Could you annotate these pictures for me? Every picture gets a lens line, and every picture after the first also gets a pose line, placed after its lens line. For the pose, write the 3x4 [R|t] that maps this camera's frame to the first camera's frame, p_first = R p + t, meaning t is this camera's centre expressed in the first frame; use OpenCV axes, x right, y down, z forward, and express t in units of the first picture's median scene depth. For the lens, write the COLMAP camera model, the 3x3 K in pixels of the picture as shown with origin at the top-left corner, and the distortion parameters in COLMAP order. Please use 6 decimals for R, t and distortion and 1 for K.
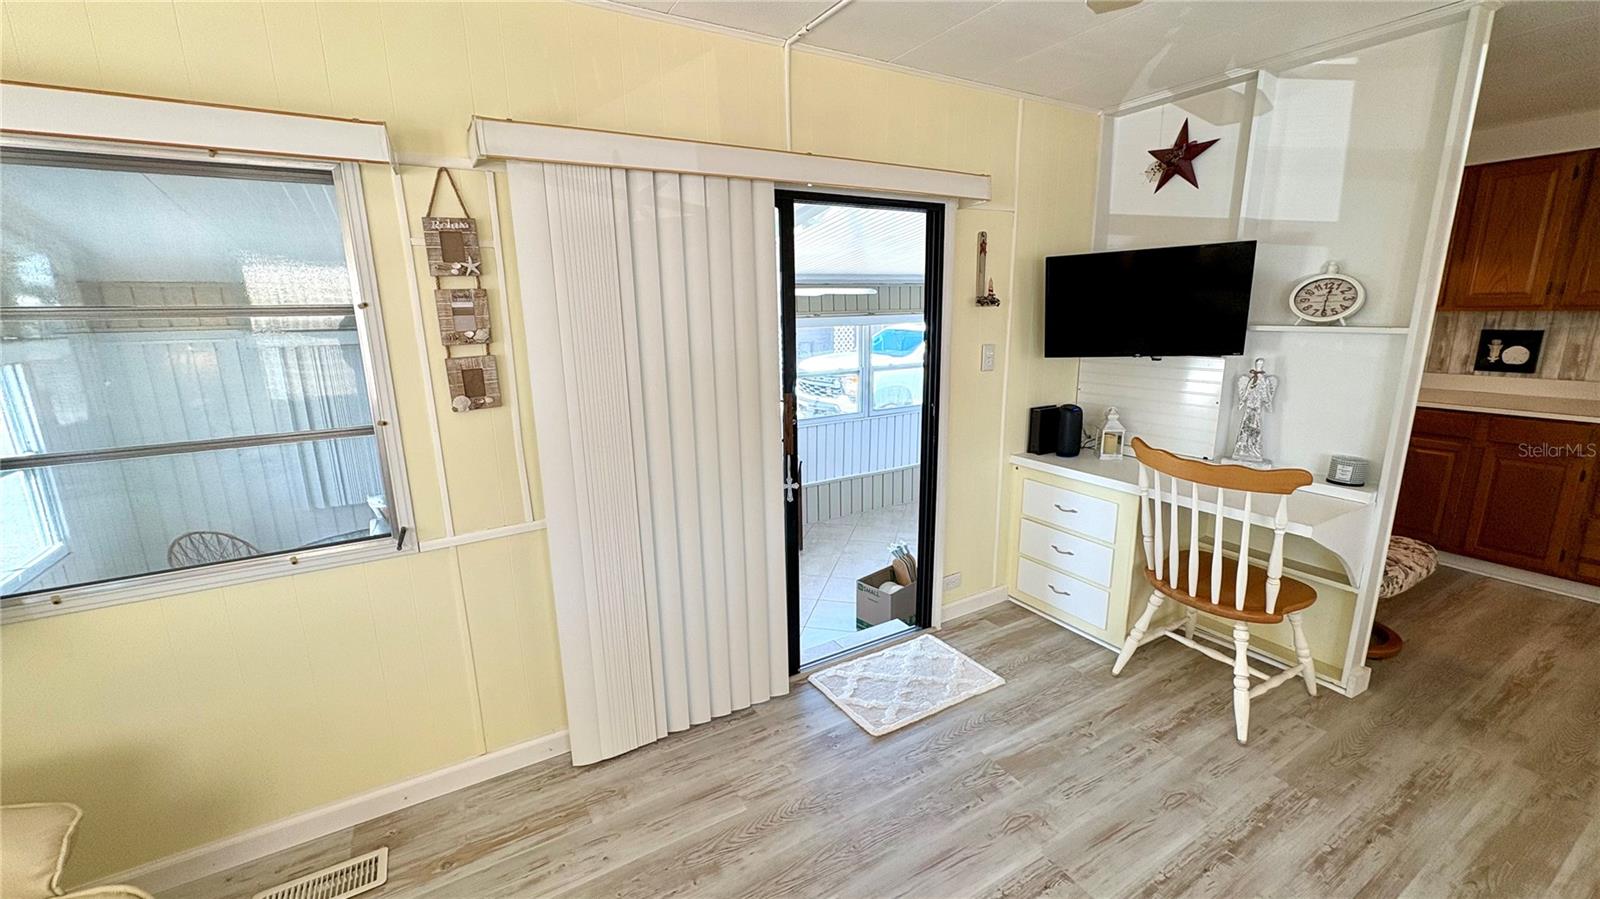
lens RADIAL K [[639.6, 0, 795.7], [0, 639.6, 445.5], [0, 0, 1]] dist [0.000337, -0.000027]
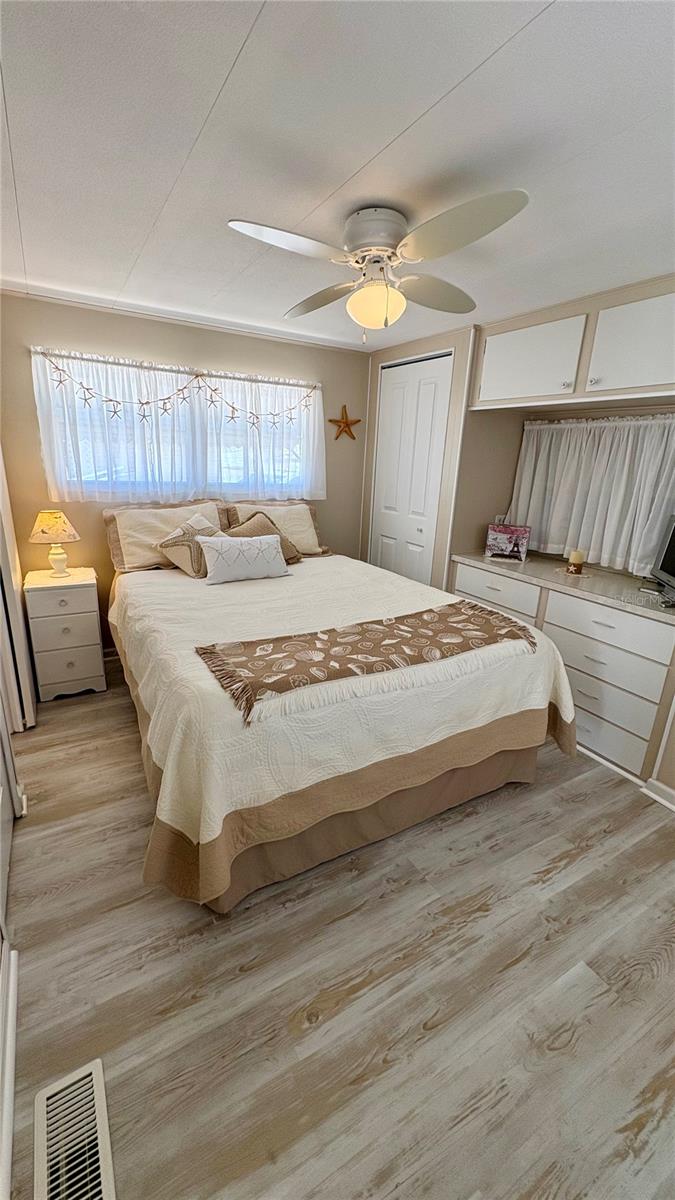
lens RADIAL K [[479.7, 0, 340.7], [0, 479.7, 597.6], [0, 0, 1]] dist [0.000337, -0.000027]
pose [[-0.999660, -0.023073, -0.012109, 1.282926], [-0.026051, 0.874500, 0.484325, -0.265440], [-0.000585, 0.484476, -0.874804, 1.211640]]
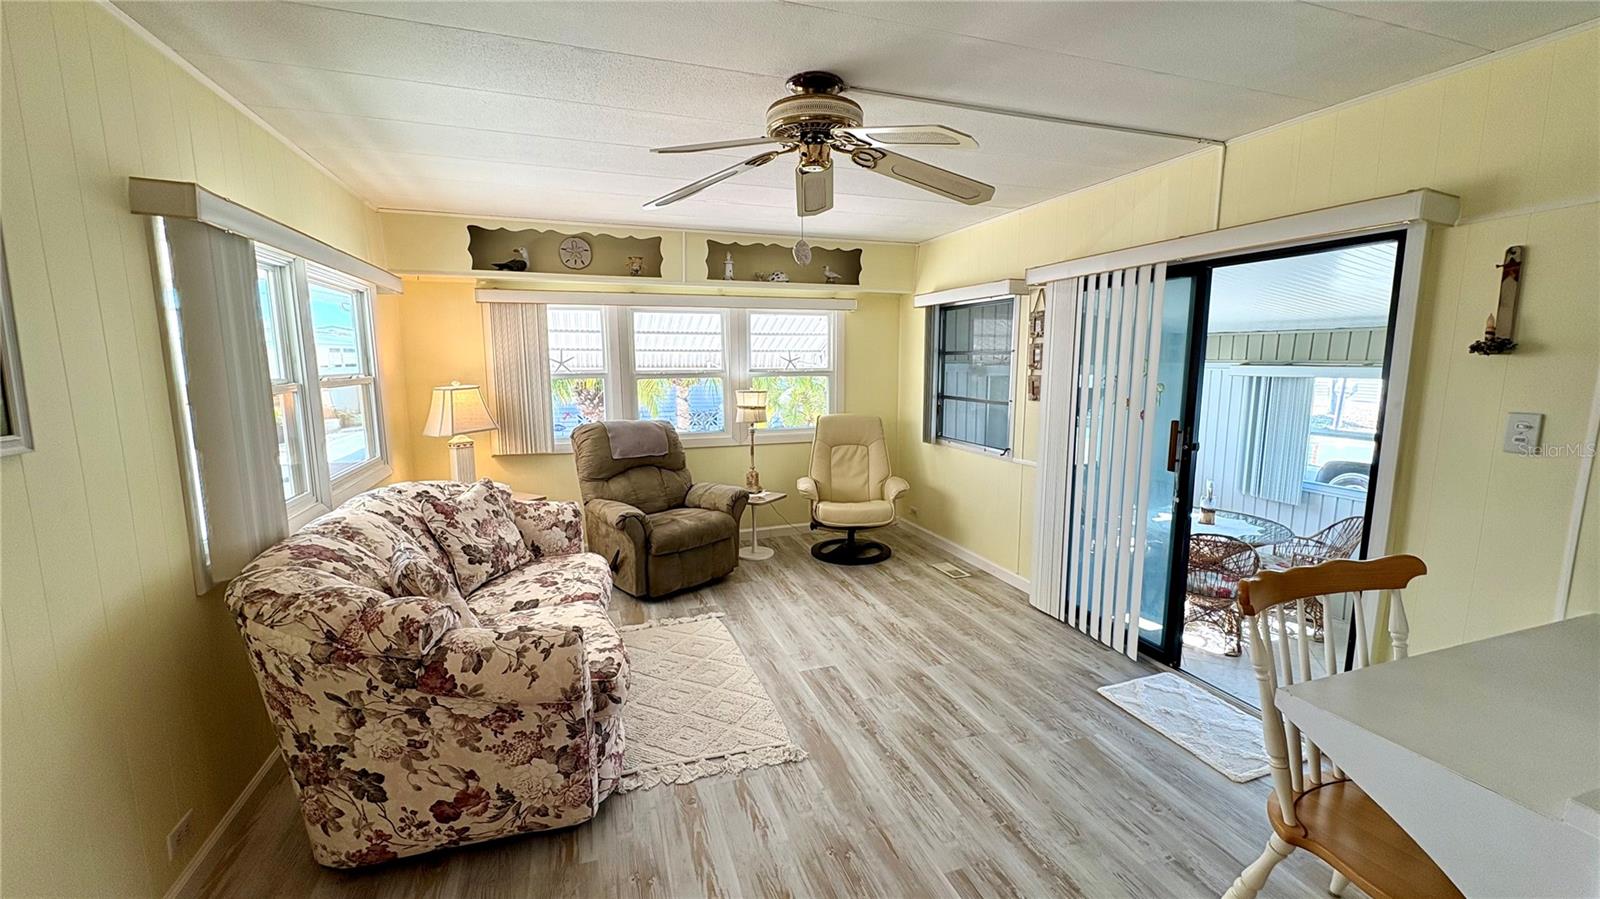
lens RADIAL K [[639.6, 0, 799.6], [0, 639.6, 452.8], [0, 0, 1]] dist [0.000337, -0.000027]
pose [[-0.194037, 0.162906, -0.967373, 1.008232], [-0.201975, 0.958354, 0.201900, -0.096491], [0.959977, 0.234562, -0.153053, 0.377046]]
